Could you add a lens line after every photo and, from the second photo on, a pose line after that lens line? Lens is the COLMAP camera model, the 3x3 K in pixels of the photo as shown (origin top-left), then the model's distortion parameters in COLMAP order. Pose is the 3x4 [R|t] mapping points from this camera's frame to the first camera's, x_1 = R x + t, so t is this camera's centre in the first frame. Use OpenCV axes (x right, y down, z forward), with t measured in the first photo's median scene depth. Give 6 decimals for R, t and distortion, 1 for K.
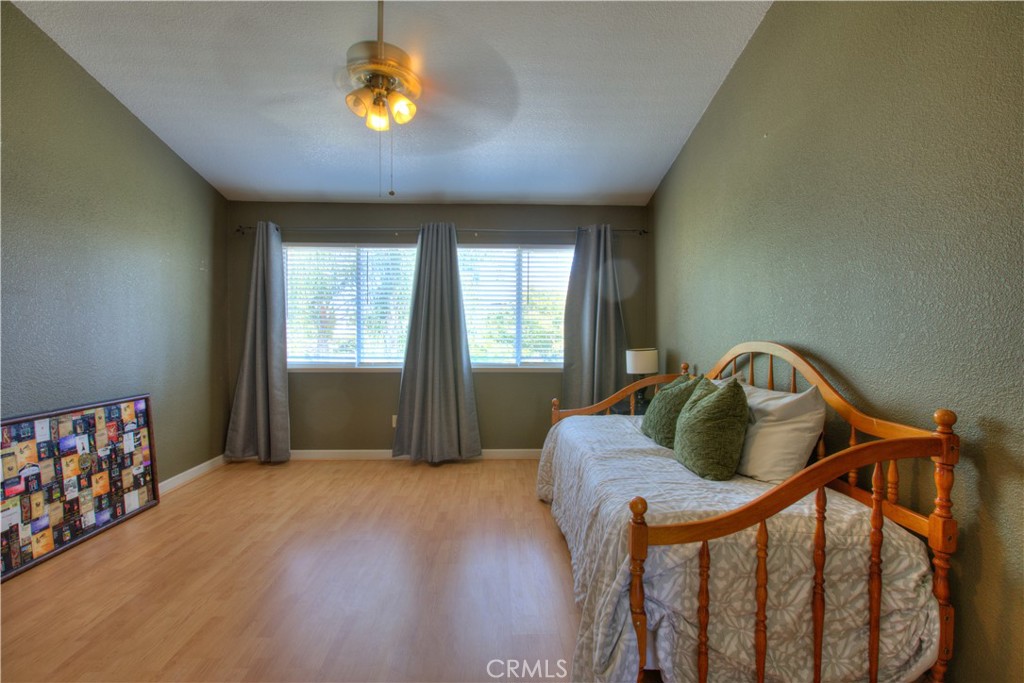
lens RADIAL K [[469.9, 0, 510.5], [0, 469.9, 335.2], [0, 0, 1]] dist [-0.000738, 0.000713]
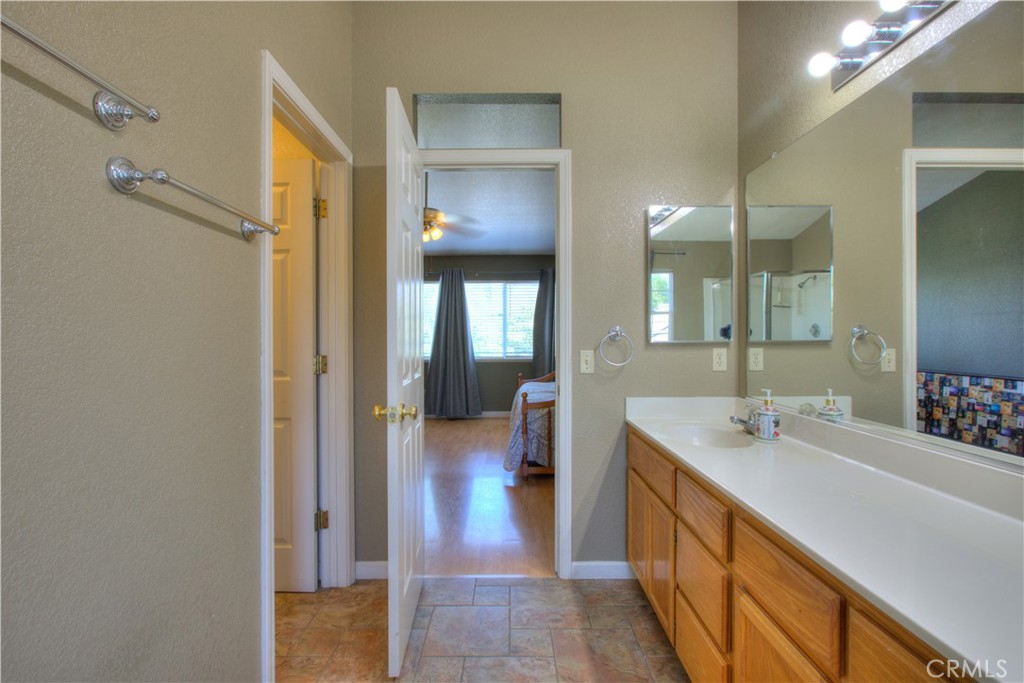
lens RADIAL K [[469.9, 0, 513.1], [0, 469.9, 342.5], [0, 0, 1]] dist [-0.000738, 0.000713]
pose [[0.999578, -0.010032, -0.027251, 0.091776], [0.010022, 0.999950, -0.000499, 0.015099], [0.027254, 0.000226, 0.999629, -0.587580]]
